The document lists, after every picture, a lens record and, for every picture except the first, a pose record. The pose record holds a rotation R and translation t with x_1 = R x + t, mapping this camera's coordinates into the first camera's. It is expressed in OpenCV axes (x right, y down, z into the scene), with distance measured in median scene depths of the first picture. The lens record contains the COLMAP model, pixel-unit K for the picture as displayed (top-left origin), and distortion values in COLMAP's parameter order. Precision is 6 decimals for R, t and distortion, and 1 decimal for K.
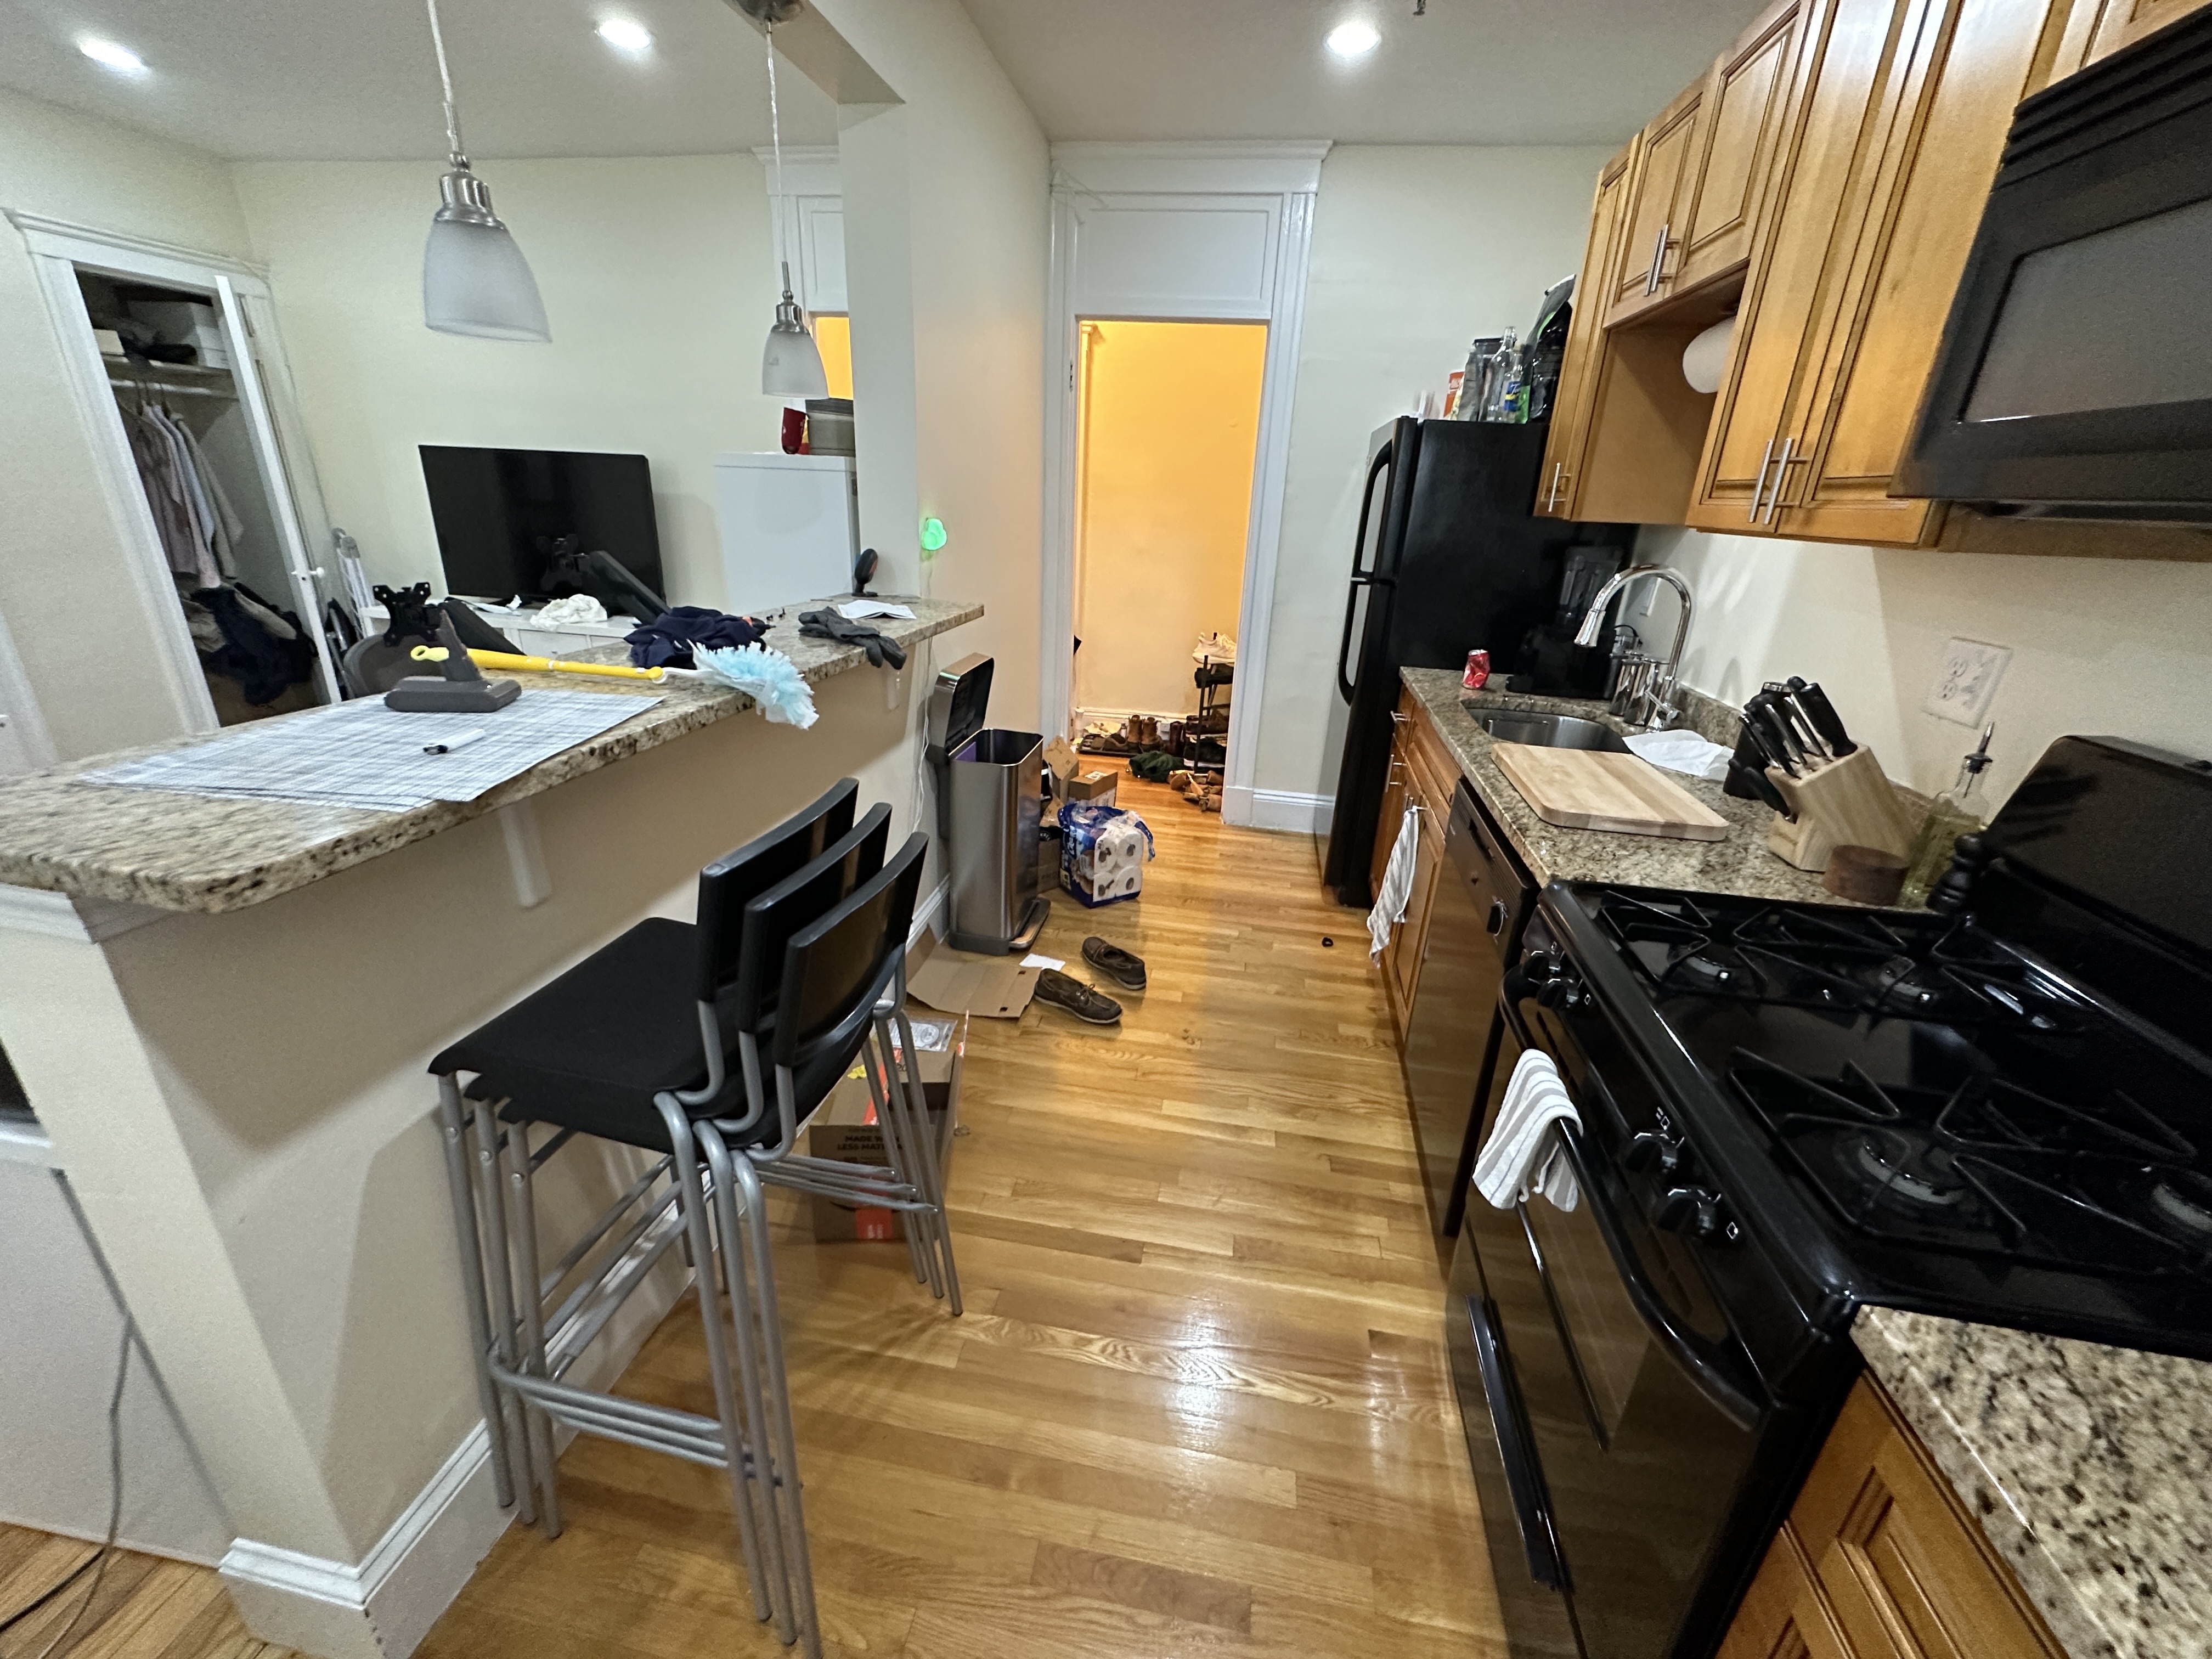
lens RADIAL K [[881.5, 0, 1108.3], [0, 881.5, 828.9], [0, 0, 1]] dist [-0.001686, -0.000284]
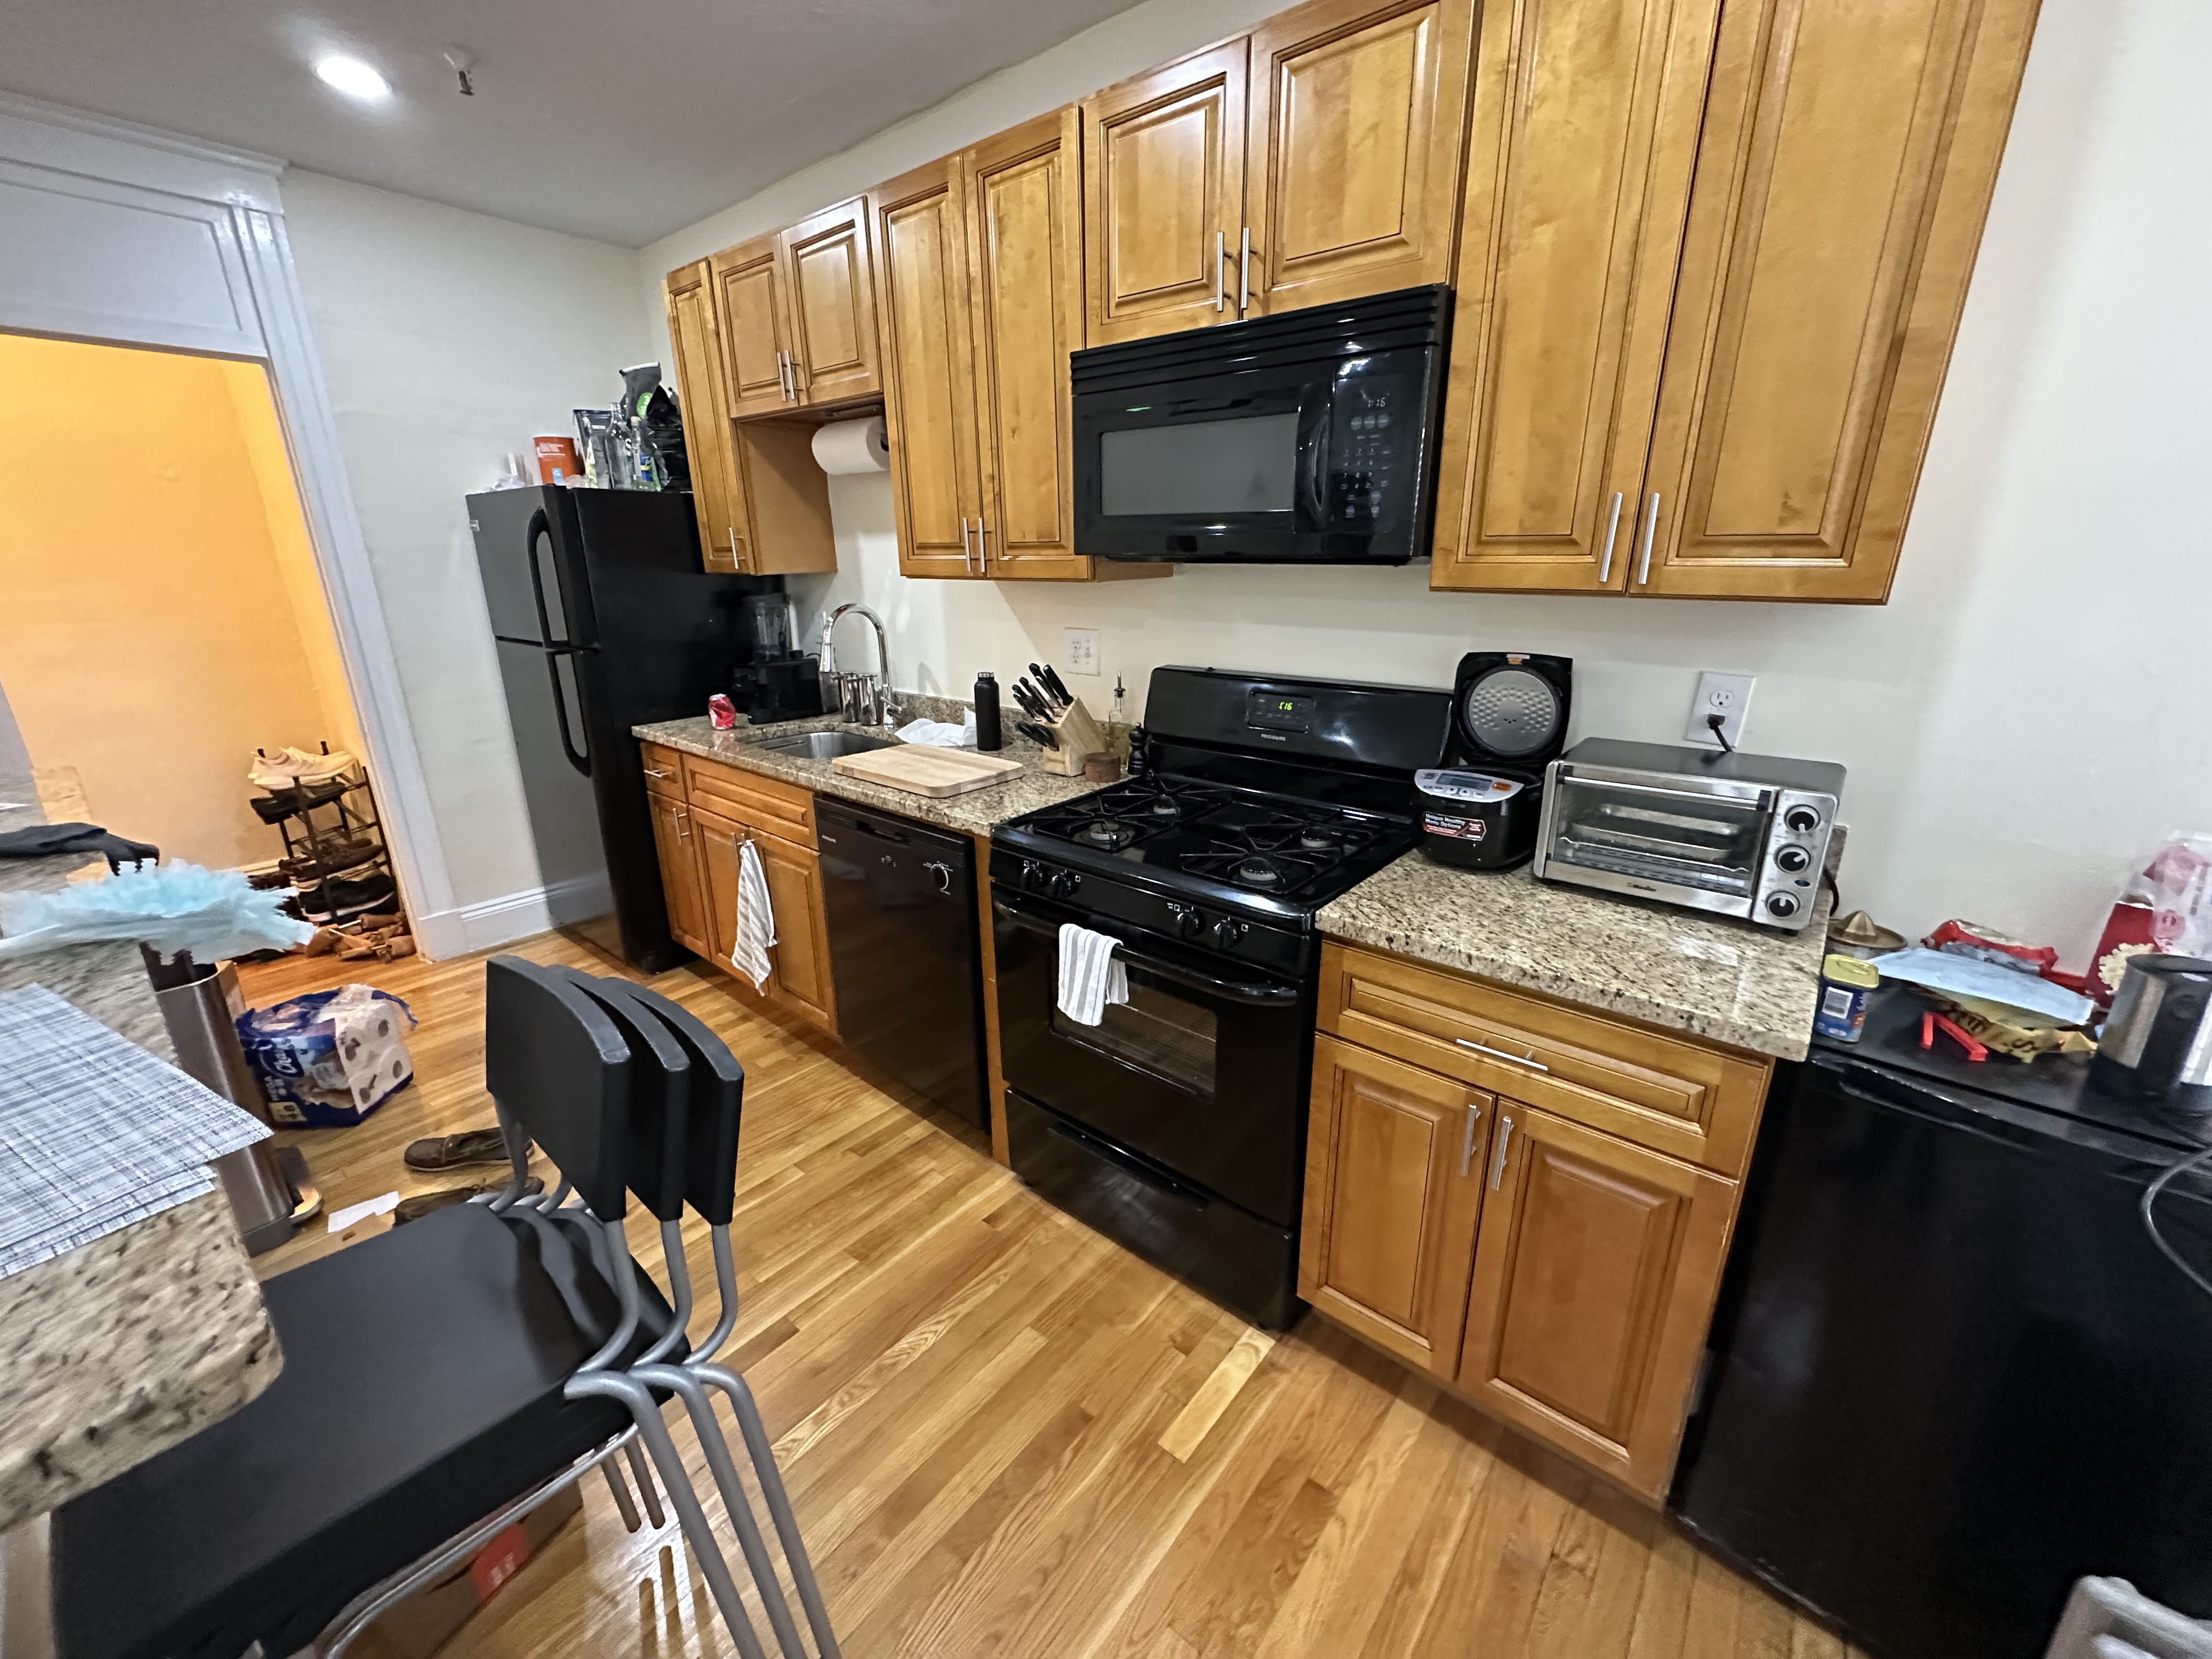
lens RADIAL K [[881.5, 0, 1110.9], [0, 881.5, 825.1], [0, 0, 1]] dist [-0.001686, -0.000284]
pose [[0.492534, -0.305317, 0.814980, -0.307024], [0.340880, 0.929300, 0.142134, -0.044395], [-0.800757, 0.207804, 0.561788, 0.025473]]
